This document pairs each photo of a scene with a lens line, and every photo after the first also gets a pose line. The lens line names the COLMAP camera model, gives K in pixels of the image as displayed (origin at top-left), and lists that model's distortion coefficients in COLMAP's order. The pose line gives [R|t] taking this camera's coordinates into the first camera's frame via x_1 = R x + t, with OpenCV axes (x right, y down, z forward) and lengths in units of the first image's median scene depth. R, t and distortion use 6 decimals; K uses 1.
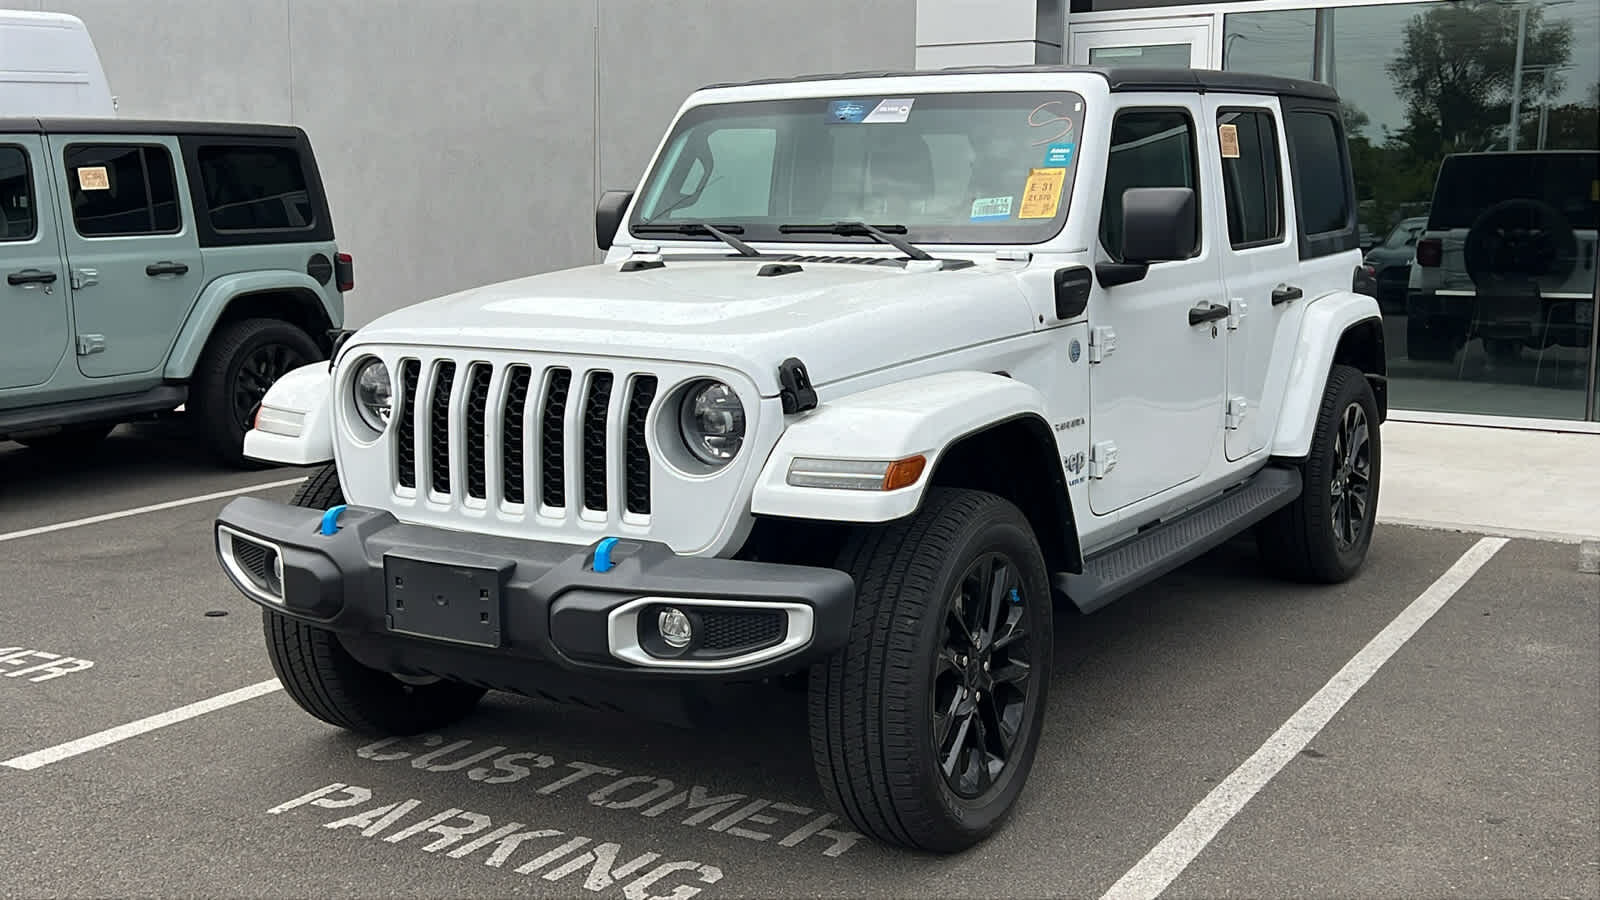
lens RADIAL K [[1835.3, 0, 812.7], [0, 1835.3, 453.9], [0, 0, 1]] dist [0.171833, 0.000000]
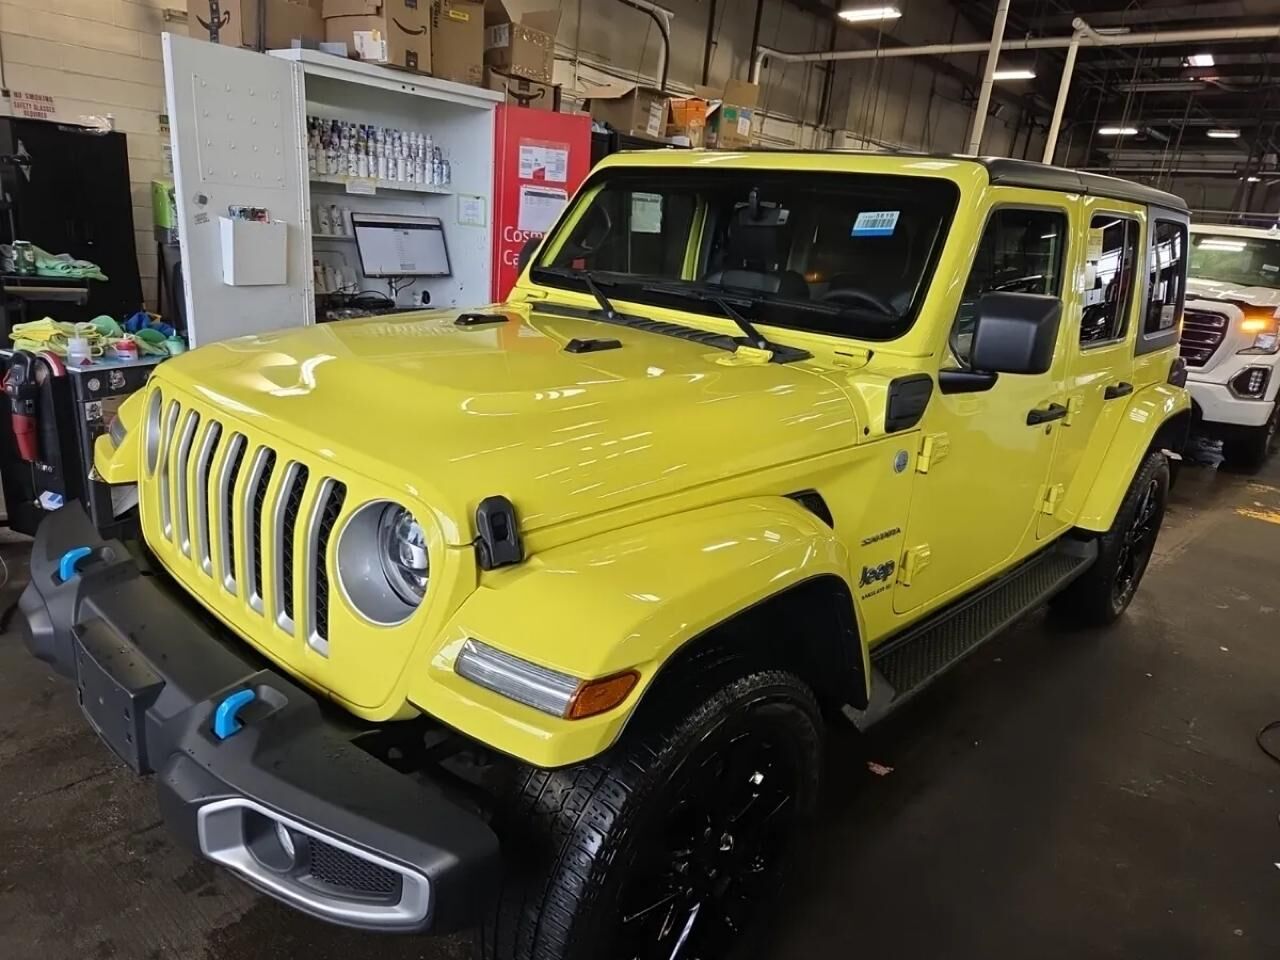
lens RADIAL K [[911.5, 0, 610.7], [0, 911.5, 502.3], [0, 0, 1]] dist [0.046861, -0.007550]
pose [[0.975660, 0.142523, -0.166656, 0.080749], [-0.116833, 0.980989, 0.154952, -0.093795], [0.185572, -0.131710, 0.973764, 0.529829]]
